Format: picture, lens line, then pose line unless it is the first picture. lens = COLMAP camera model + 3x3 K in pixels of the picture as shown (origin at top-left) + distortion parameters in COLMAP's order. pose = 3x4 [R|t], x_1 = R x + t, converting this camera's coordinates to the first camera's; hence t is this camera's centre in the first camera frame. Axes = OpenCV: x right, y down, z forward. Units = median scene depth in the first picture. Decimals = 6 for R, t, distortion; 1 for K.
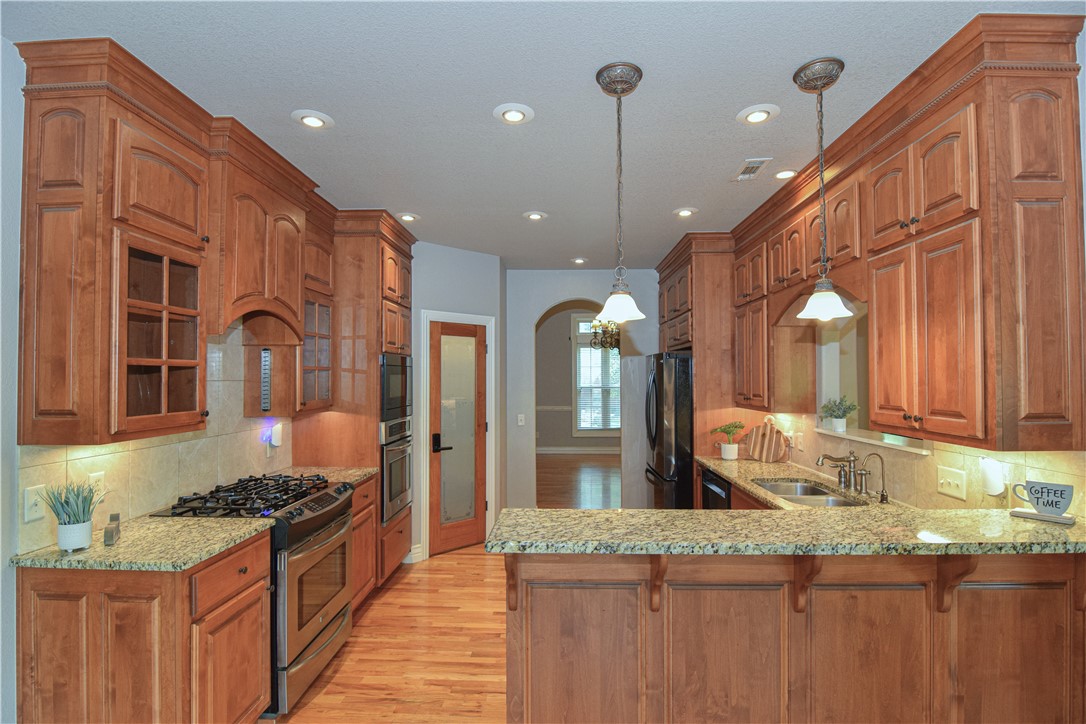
lens RADIAL K [[525.1, 0, 544.1], [0, 525.1, 367.7], [0, 0, 1]] dist [-0.011353, -0.007519]
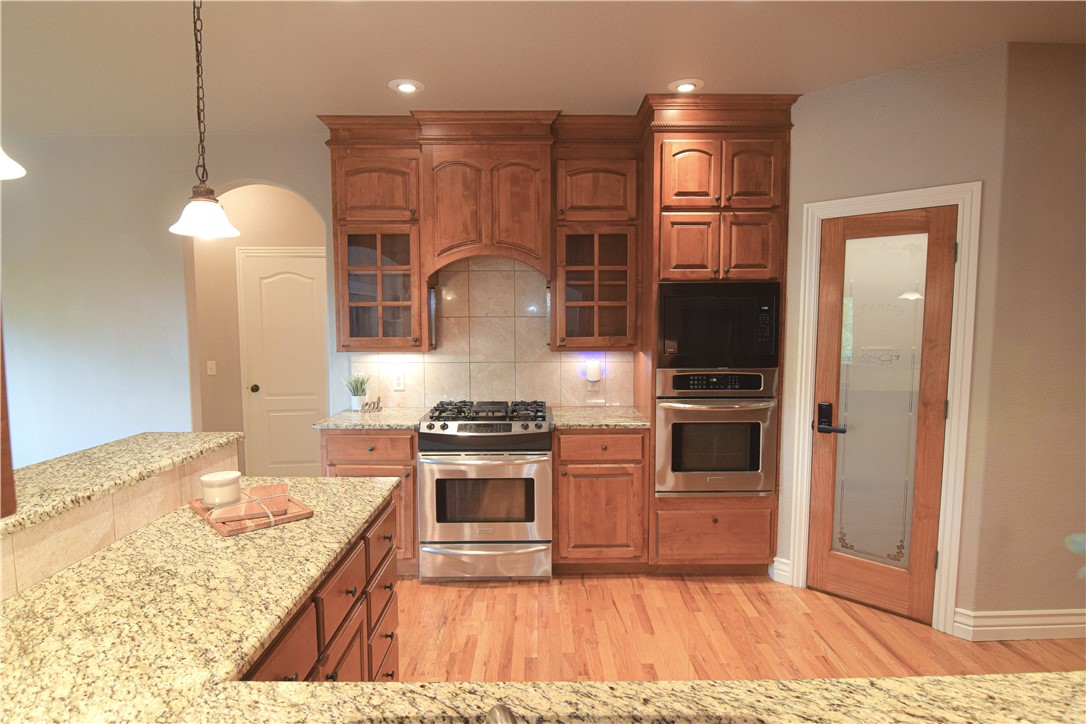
lens RADIAL K [[580.6, 0, 542.4], [0, 580.6, 367.8], [0, 0, 1]] dist [0.001163, -0.019349]
pose [[0.042741, 0.081980, -0.995717, 0.907125], [0.021411, 0.996324, 0.082949, 0.040838], [0.998857, -0.024865, 0.040829, 1.264907]]
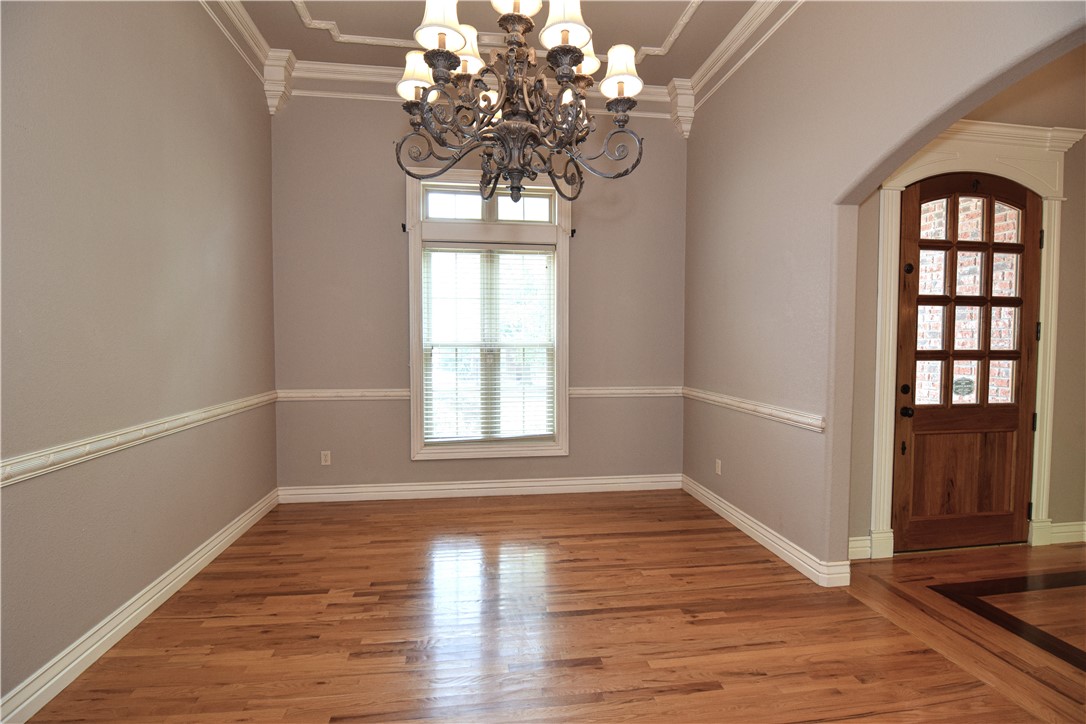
lens RADIAL K [[520.7, 0, 542.7], [0, 520.7, 369.7], [0, 0, 1]] dist [0.002762, -0.021257]
pose [[0.984411, -0.006137, 0.175776, 0.386781], [-0.006288, 0.997524, 0.070043, 0.127764], [-0.175771, -0.070057, 0.981935, 2.590462]]
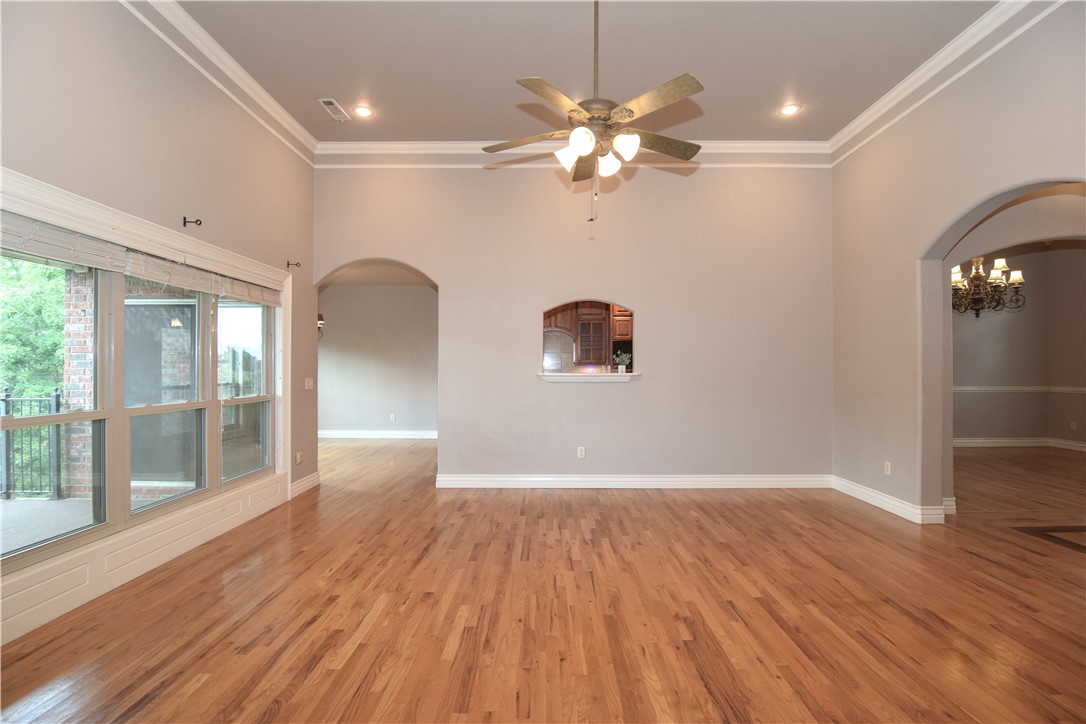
lens RADIAL K [[517.5, 0, 545.1], [0, 517.5, 367.9], [0, 0, 1]] dist [-0.002045, -0.011165]
pose [[0.032544, 0.000565, -0.999470, 3.190738], [0.018653, 0.999825, 0.001172, 0.141693], [0.999296, -0.018681, 0.032528, 1.001632]]
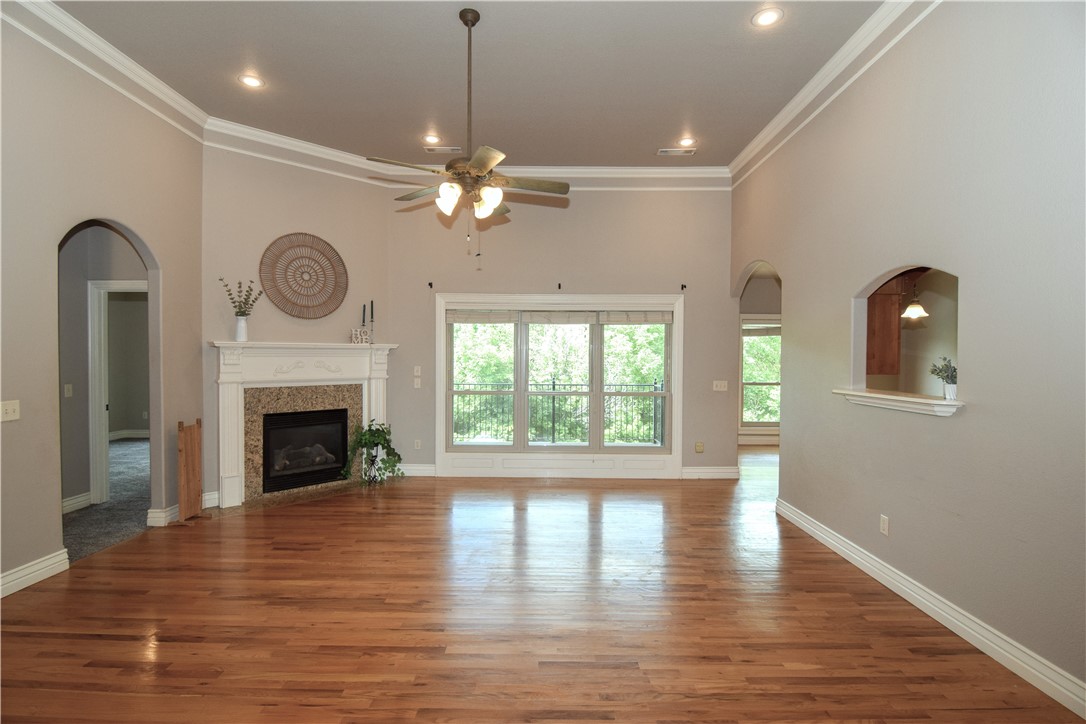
lens RADIAL K [[520.7, 0, 542.7], [0, 520.7, 369.7], [0, 0, 1]] dist [0.002762, -0.021257]
pose [[-0.999511, -0.004811, -0.030892, 1.816265], [-0.004930, 0.999981, 0.003786, 0.107089], [0.030873, 0.003936, -0.999516, 2.624429]]
